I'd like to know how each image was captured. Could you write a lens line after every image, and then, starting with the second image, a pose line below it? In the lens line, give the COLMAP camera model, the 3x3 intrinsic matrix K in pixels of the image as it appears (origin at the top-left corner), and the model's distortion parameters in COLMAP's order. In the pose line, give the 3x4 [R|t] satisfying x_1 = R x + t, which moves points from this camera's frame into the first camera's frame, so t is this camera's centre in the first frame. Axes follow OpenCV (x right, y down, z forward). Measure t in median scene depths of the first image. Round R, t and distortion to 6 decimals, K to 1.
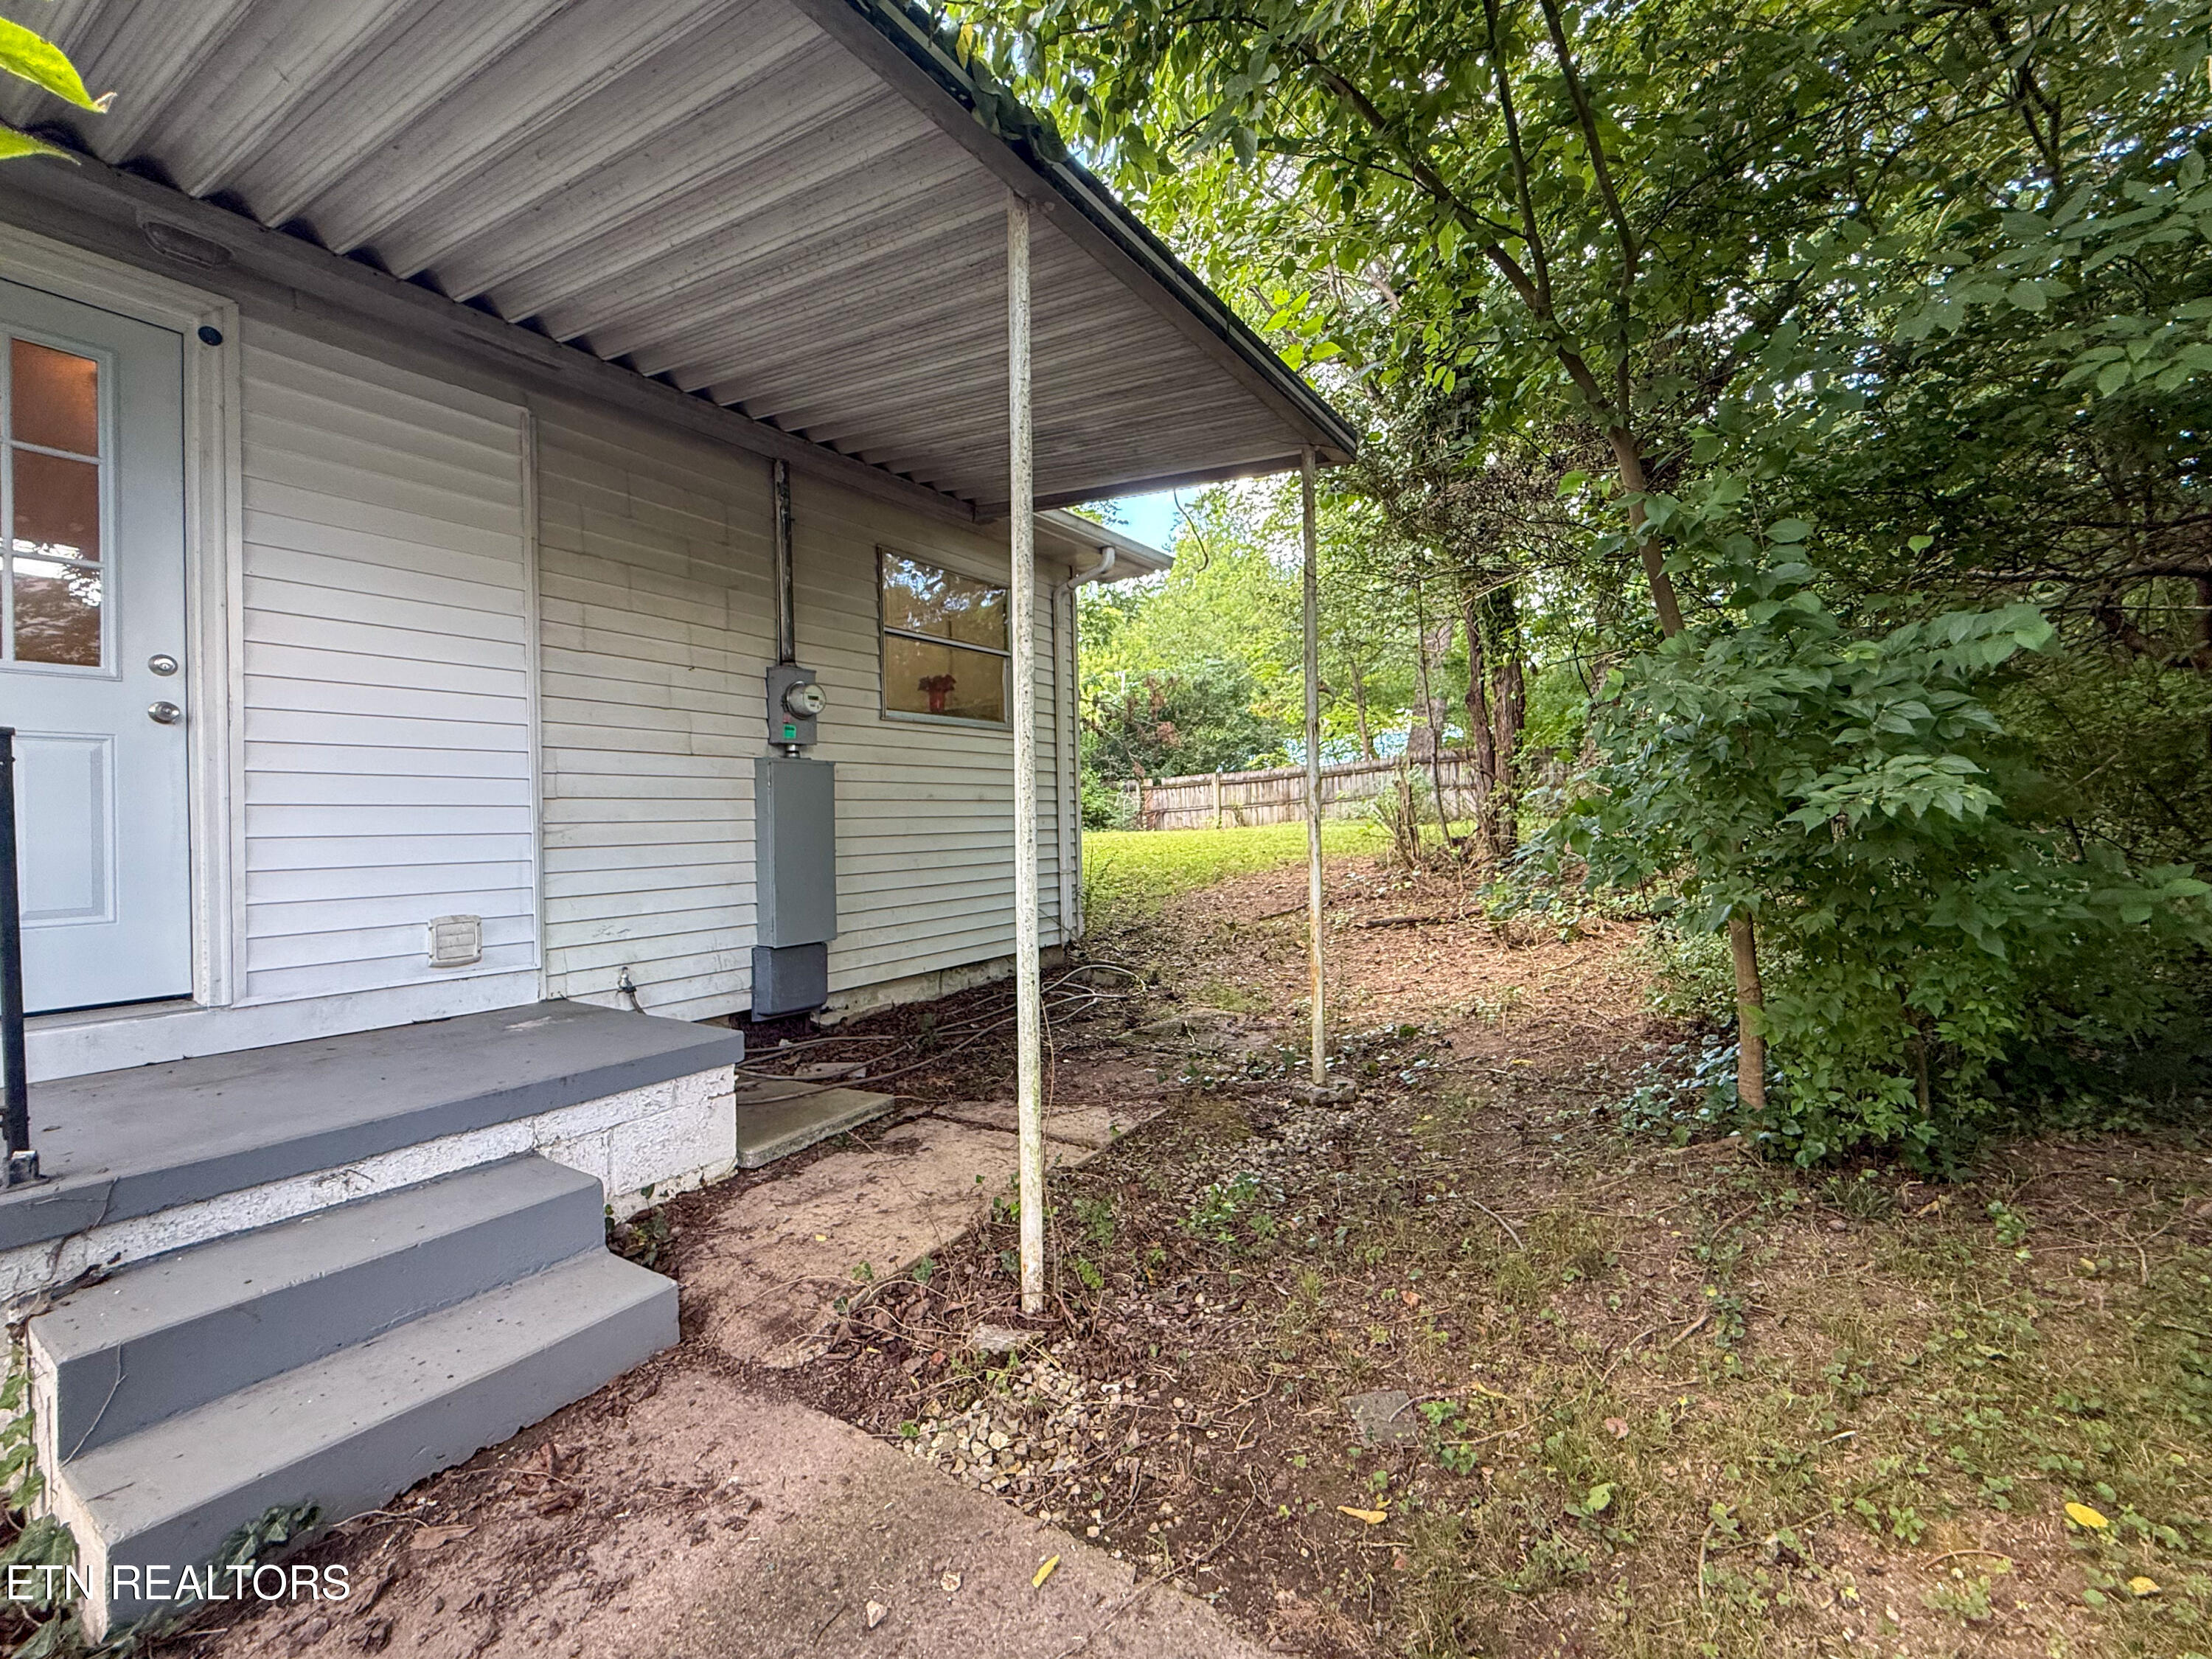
lens RADIAL K [[953.7, 0, 1102.0], [0, 953.7, 809.3], [0, 0, 1]] dist [0.000267, 0.000650]
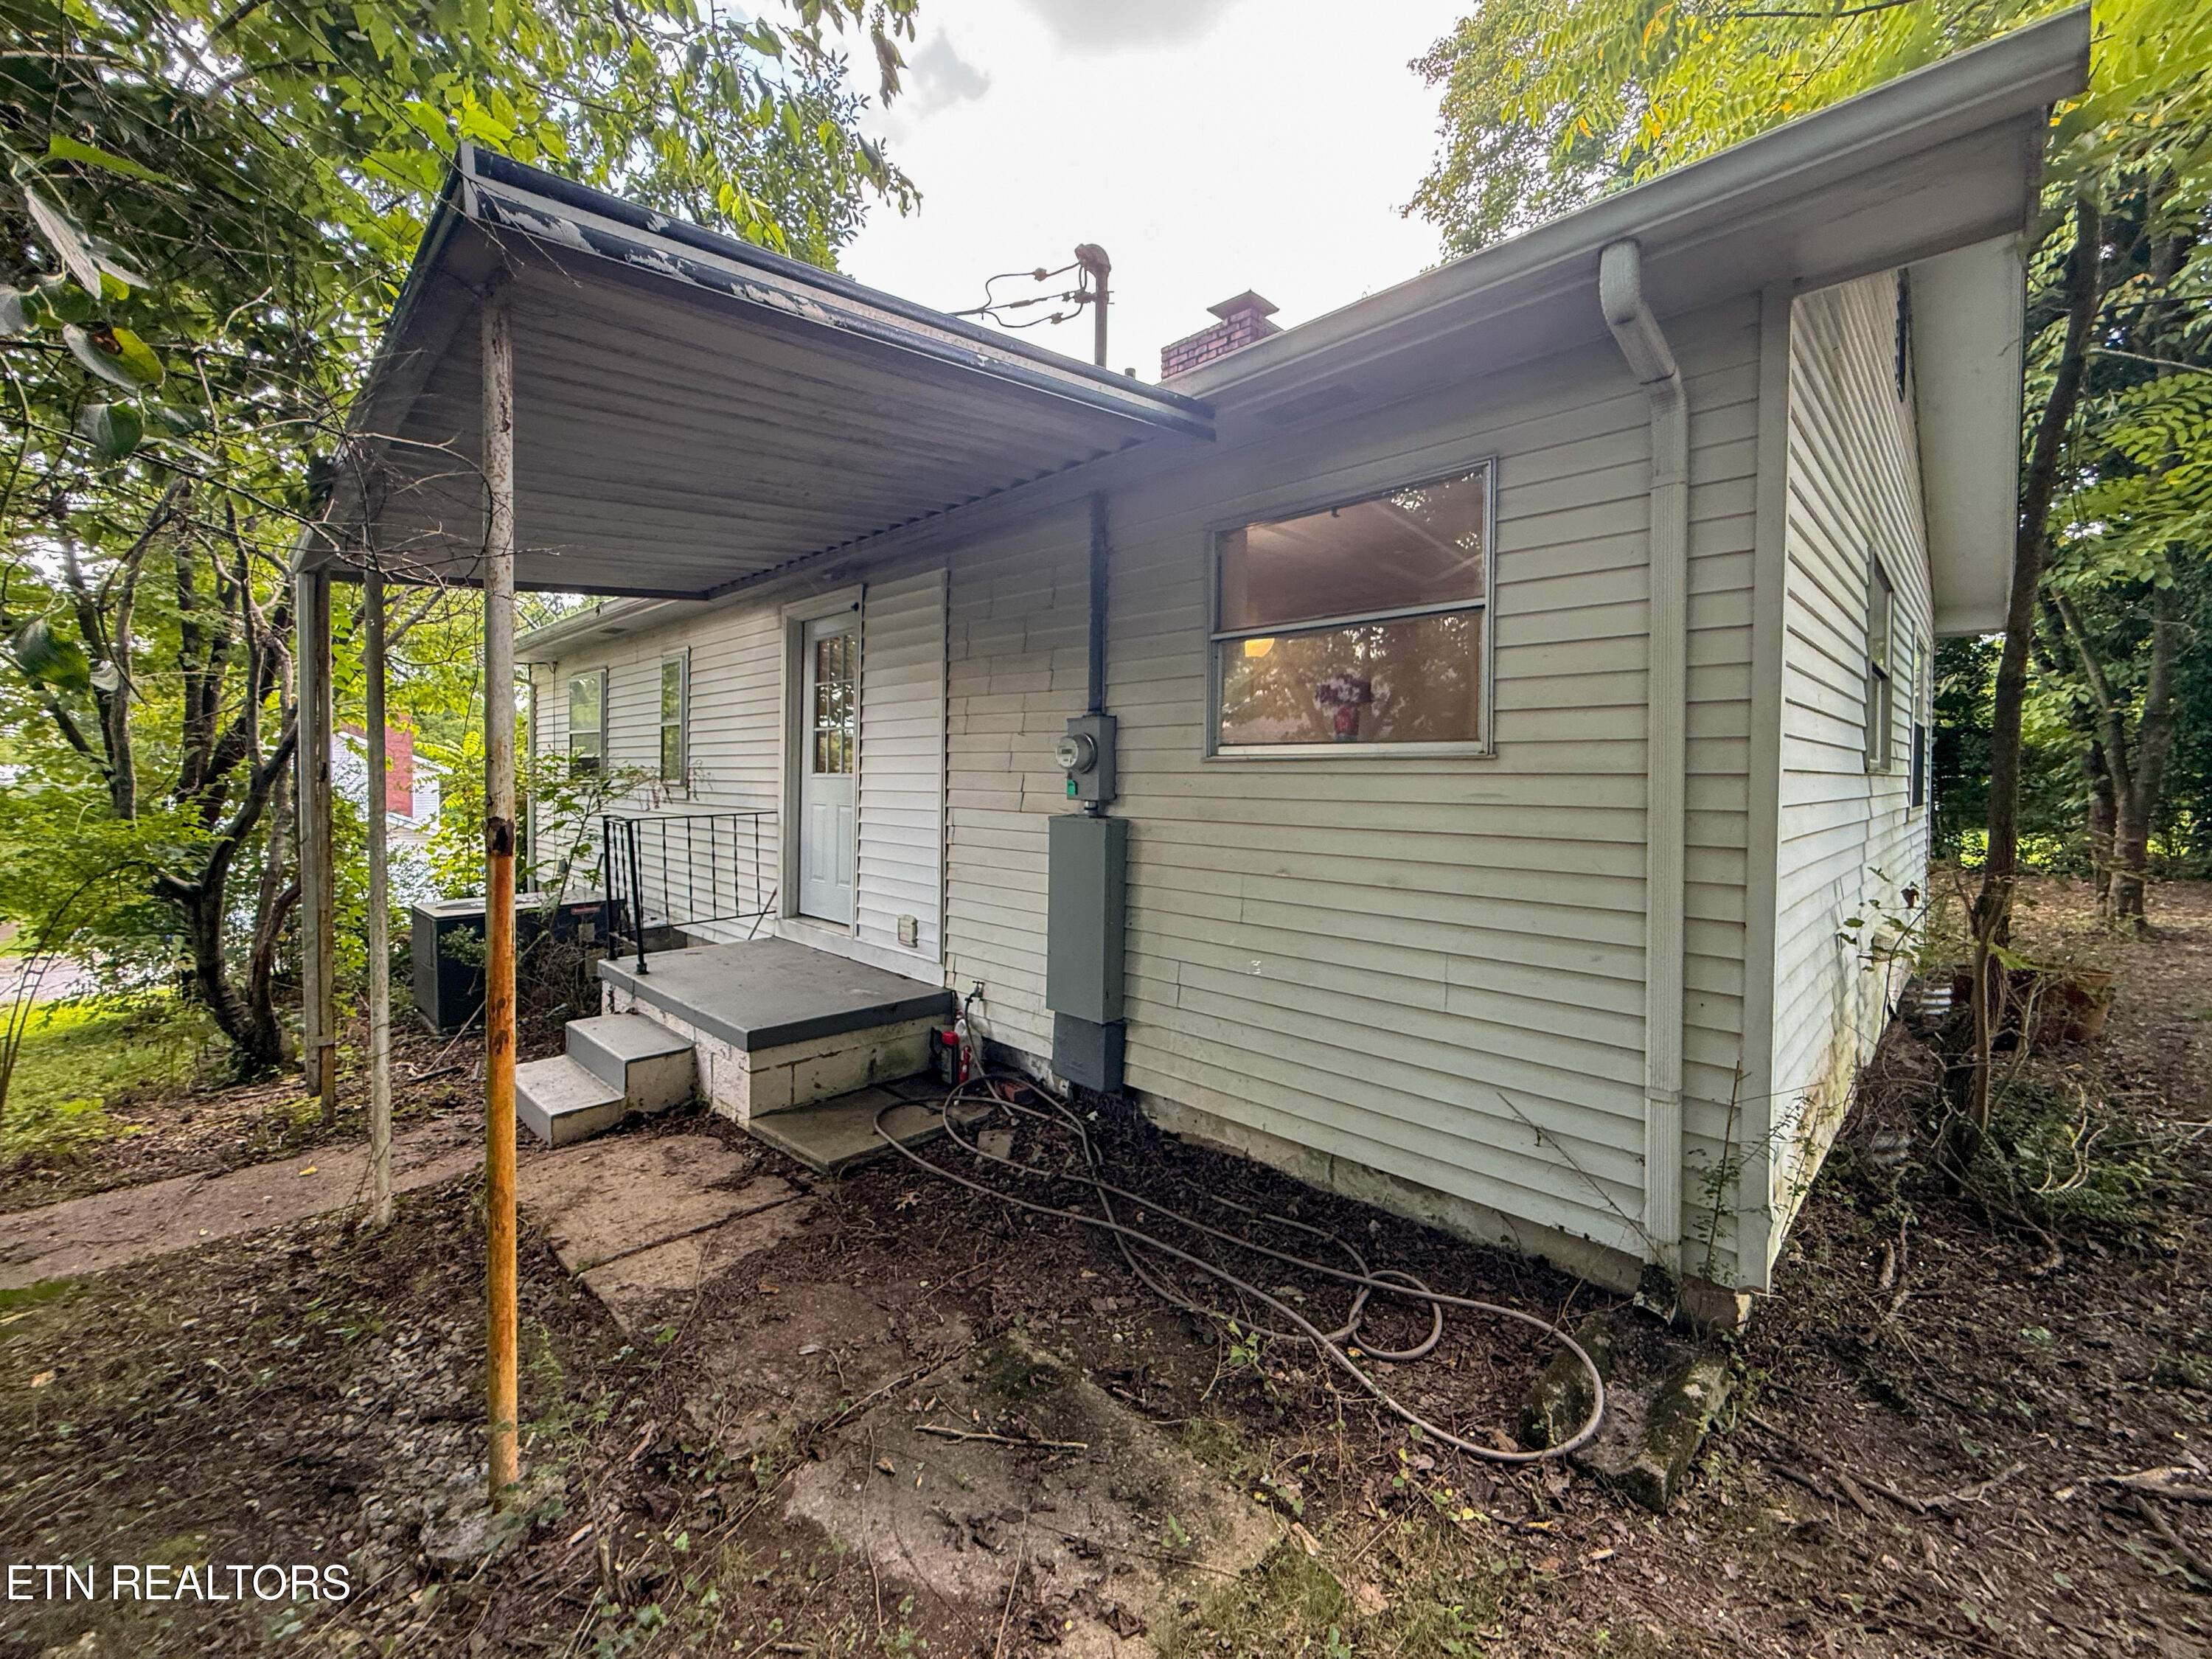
lens RADIAL K [[895.7, 0, 1077.7], [0, 895.7, 783.9], [0, 0, 1]] dist [-0.000187, 0.000893]
pose [[-0.199756, 0.020039, -0.979641, 0.702582], [-0.001094, 0.999786, 0.020675, -0.134785], [0.979845, 0.005202, -0.199691, 1.539572]]
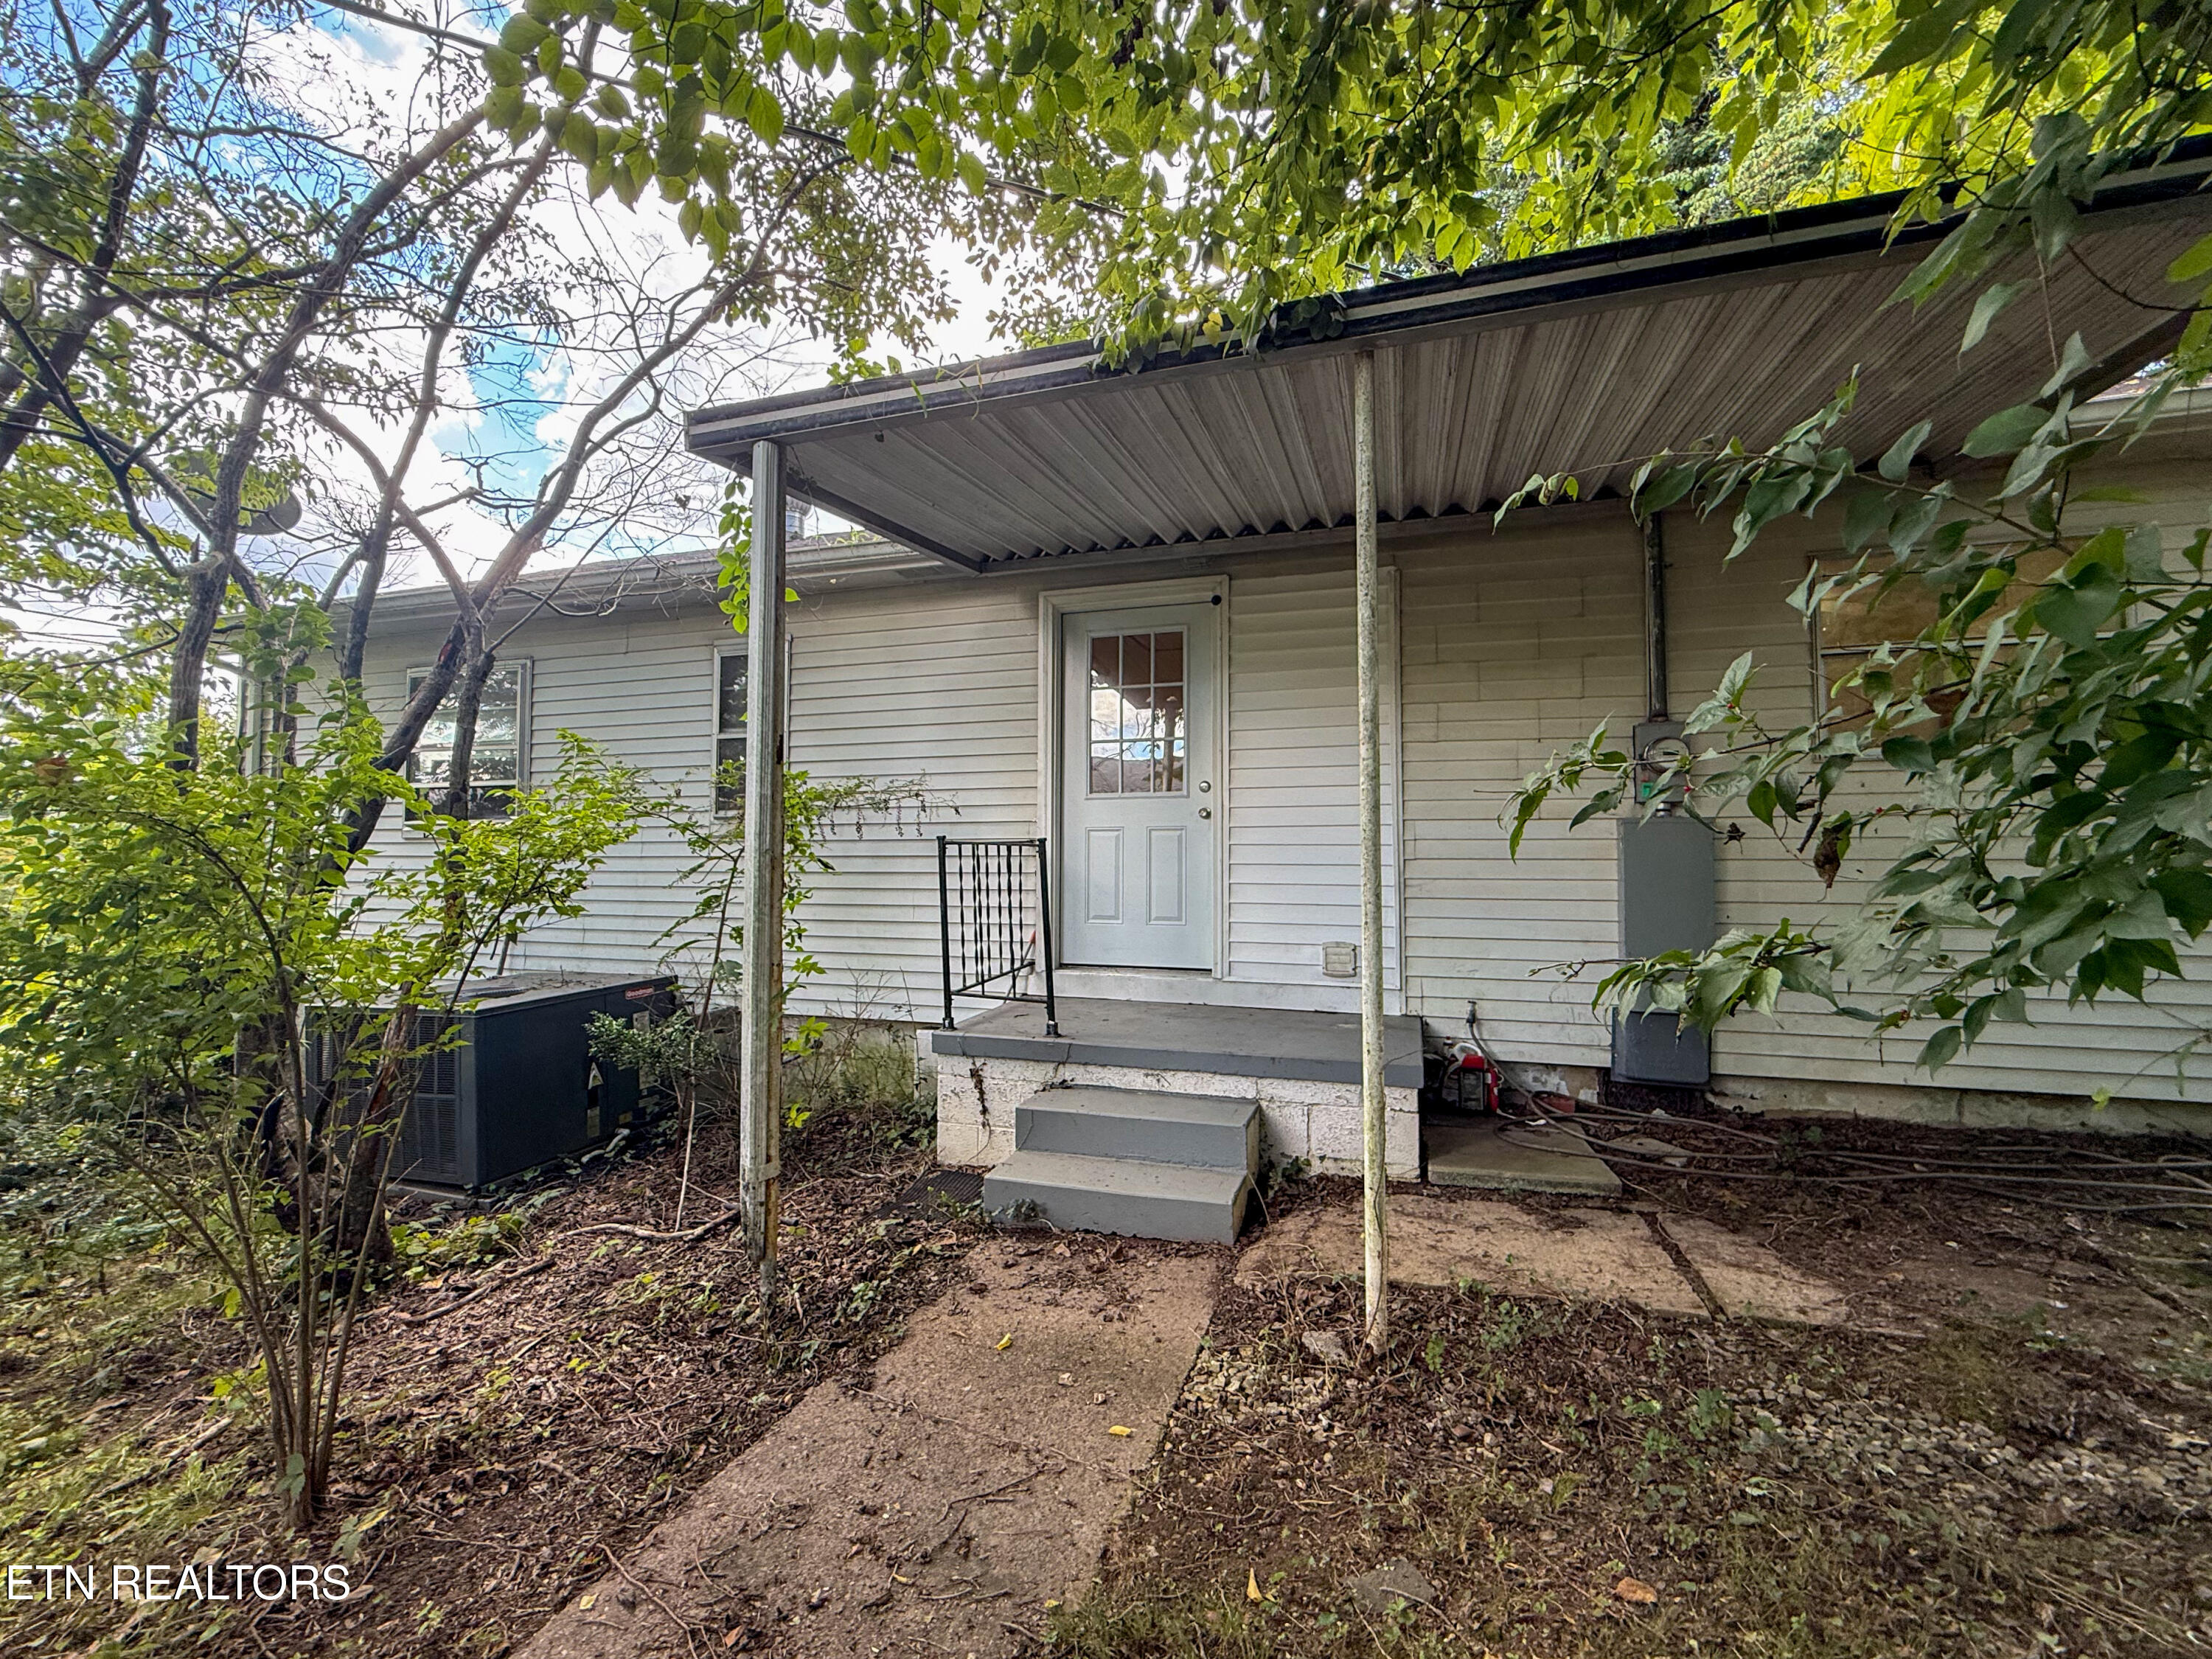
lens RADIAL K [[953.7, 0, 1090.7], [0, 953.7, 825.7], [0, 0, 1]] dist [0.000267, 0.000650]
pose [[0.261198, -0.015642, -0.965159, 0.595222], [0.002466, 0.999876, -0.015537, -0.040792], [0.965282, 0.001678, 0.261204, 0.260246]]
